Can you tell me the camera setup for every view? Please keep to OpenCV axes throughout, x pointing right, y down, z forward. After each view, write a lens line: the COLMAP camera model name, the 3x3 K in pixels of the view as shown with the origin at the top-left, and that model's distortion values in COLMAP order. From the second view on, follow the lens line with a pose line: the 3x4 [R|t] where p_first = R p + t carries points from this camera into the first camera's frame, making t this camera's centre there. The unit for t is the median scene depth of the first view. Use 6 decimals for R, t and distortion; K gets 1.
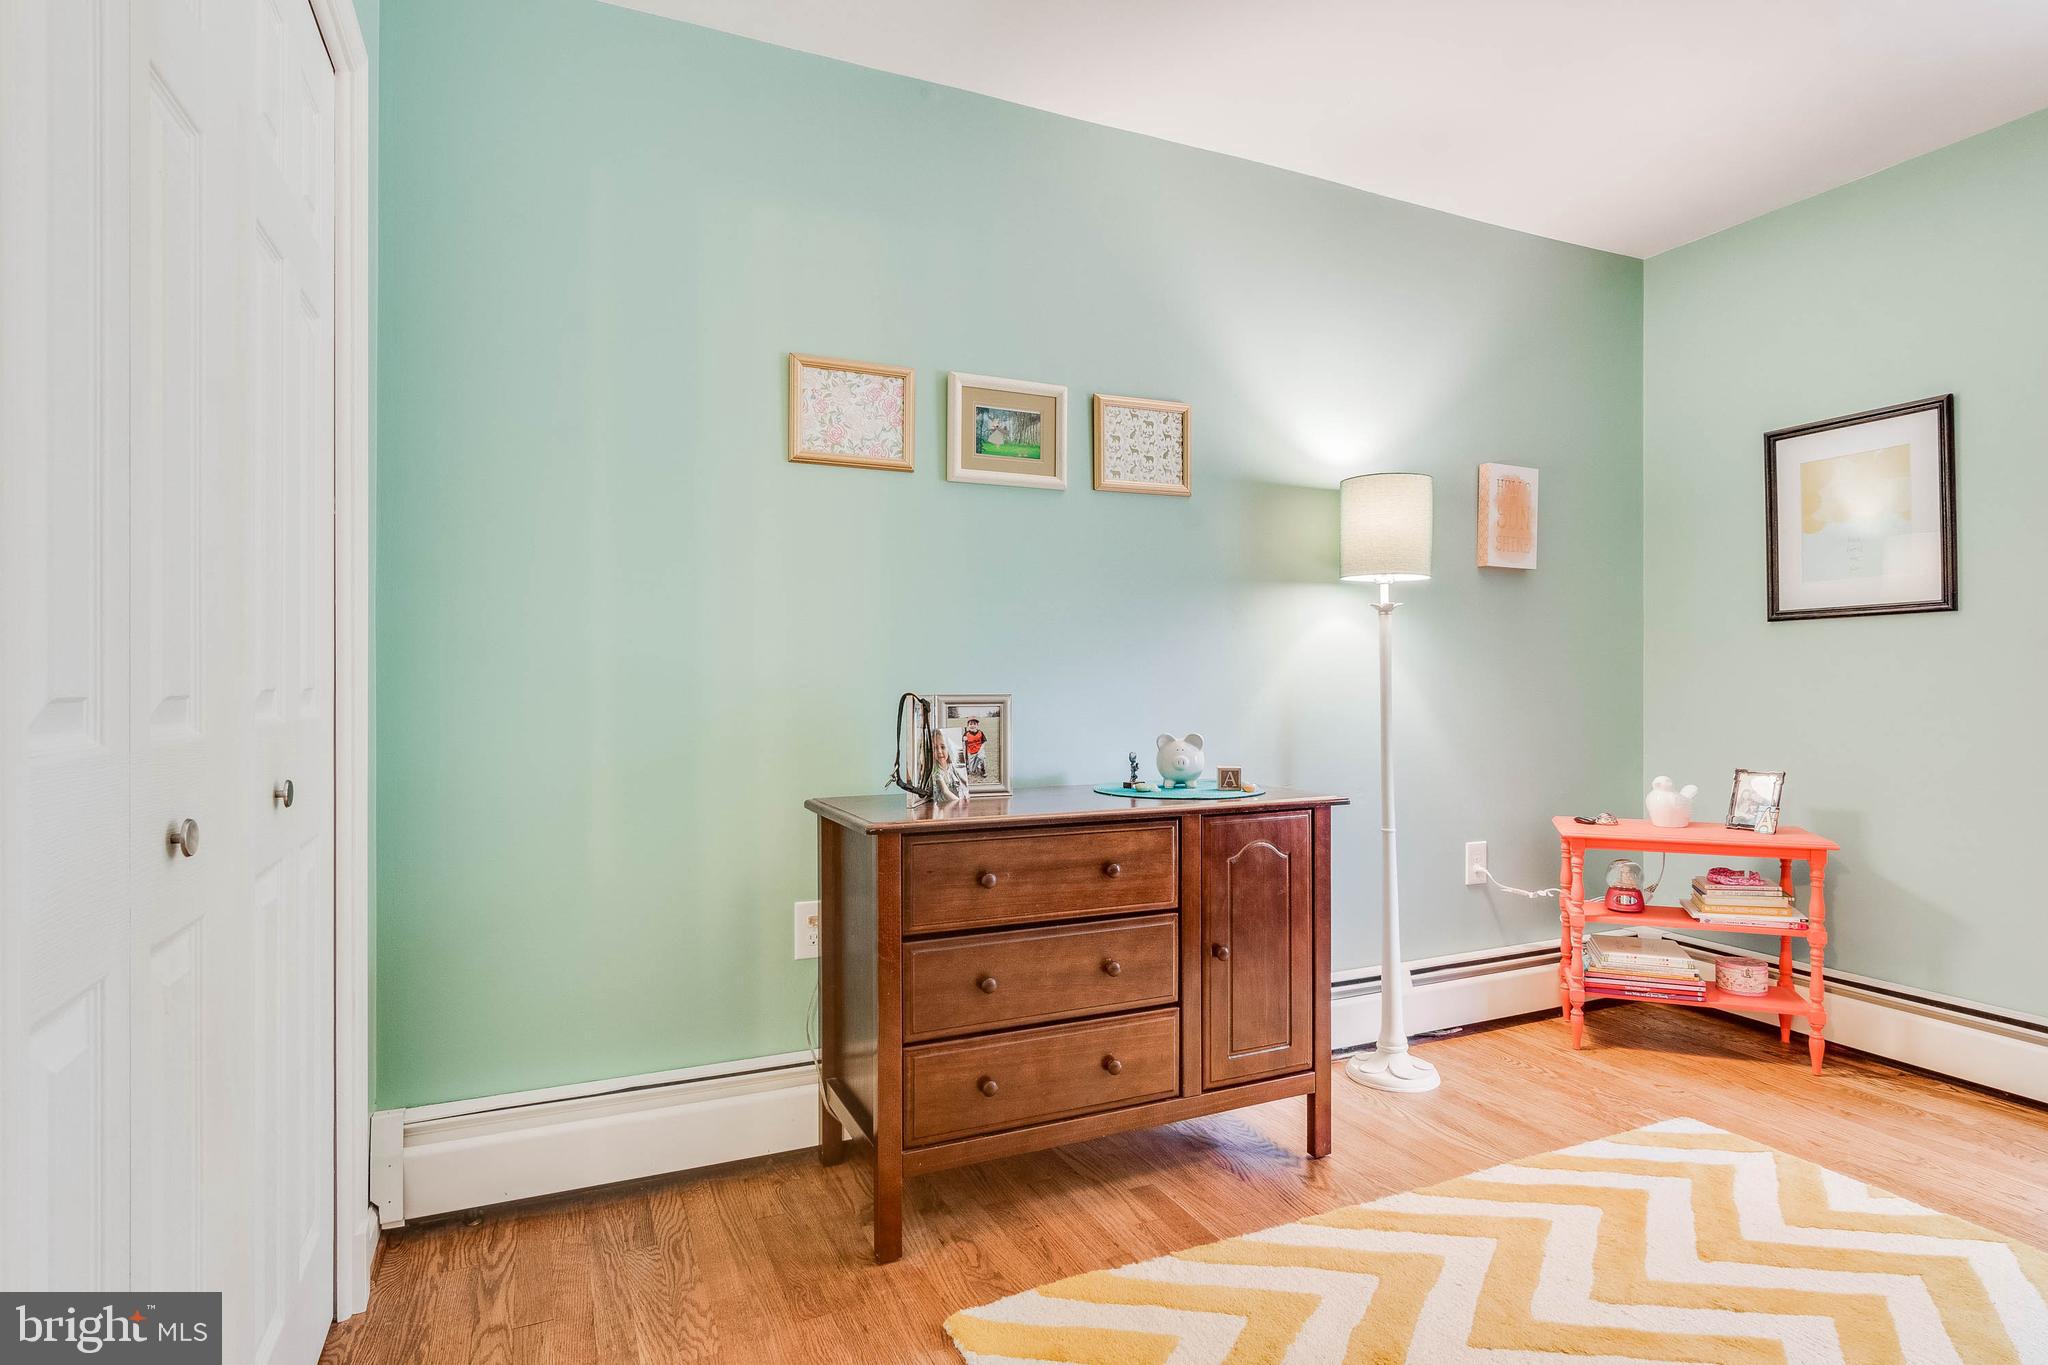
lens RADIAL K [[1061.2, 0, 1010.7], [0, 1061.2, 694.0], [0, 0, 1]] dist [-0.002226, 0.000650]
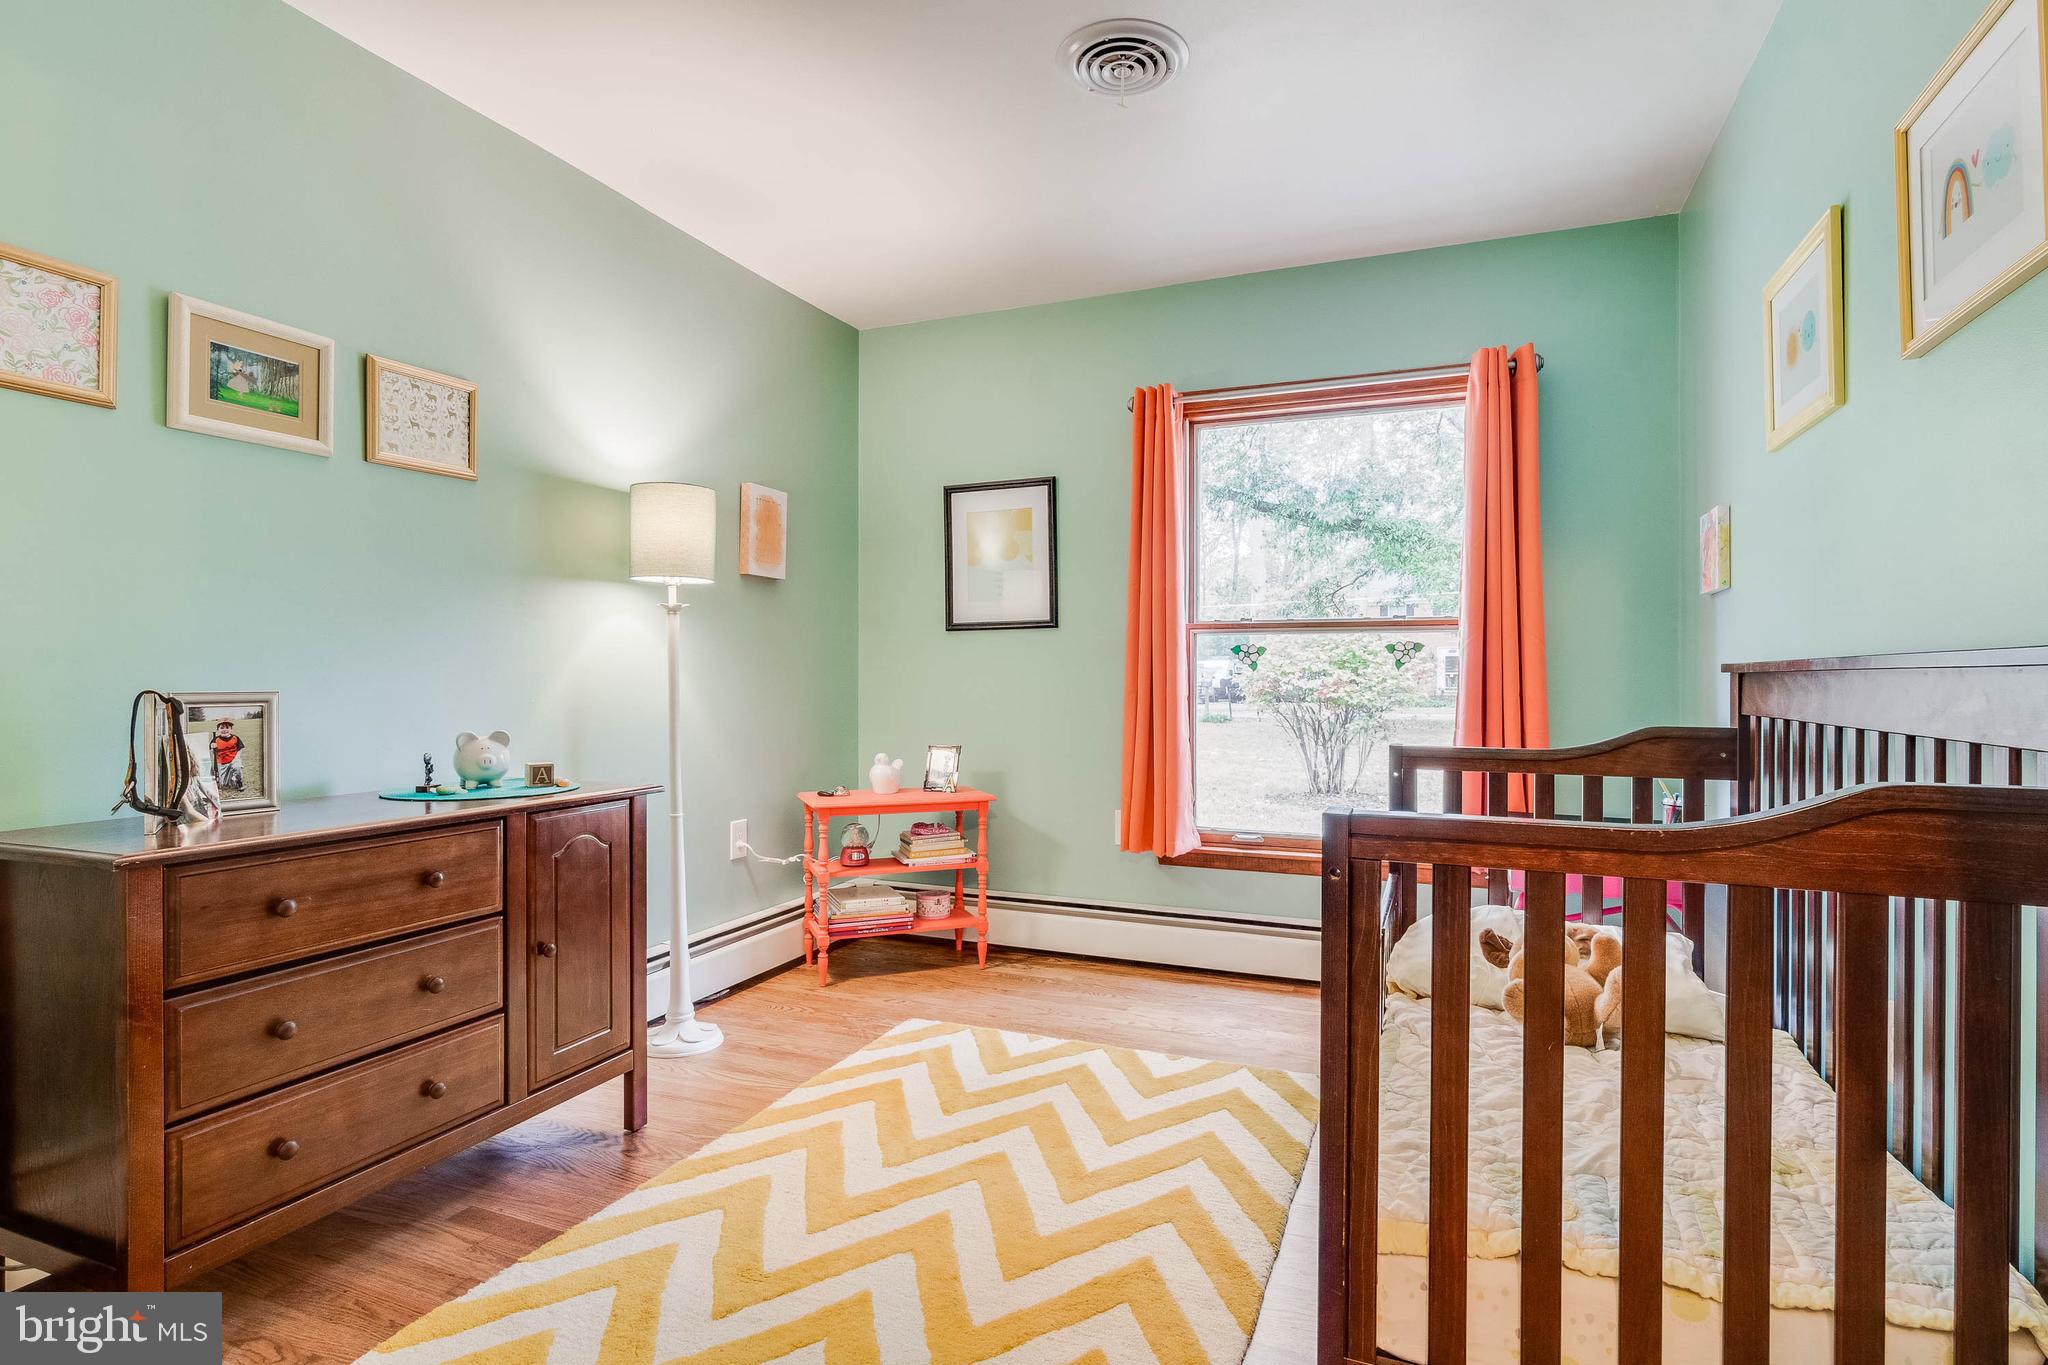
lens RADIAL K [[1061.2, 0, 1010.7], [0, 1061.2, 694.0], [0, 0, 1]] dist [-0.002226, 0.000650]
pose [[0.739049, -0.010568, 0.673568, -0.135196], [0.007728, 0.999944, 0.007210, 0.000693], [-0.673607, -0.000123, 0.739090, -0.024246]]
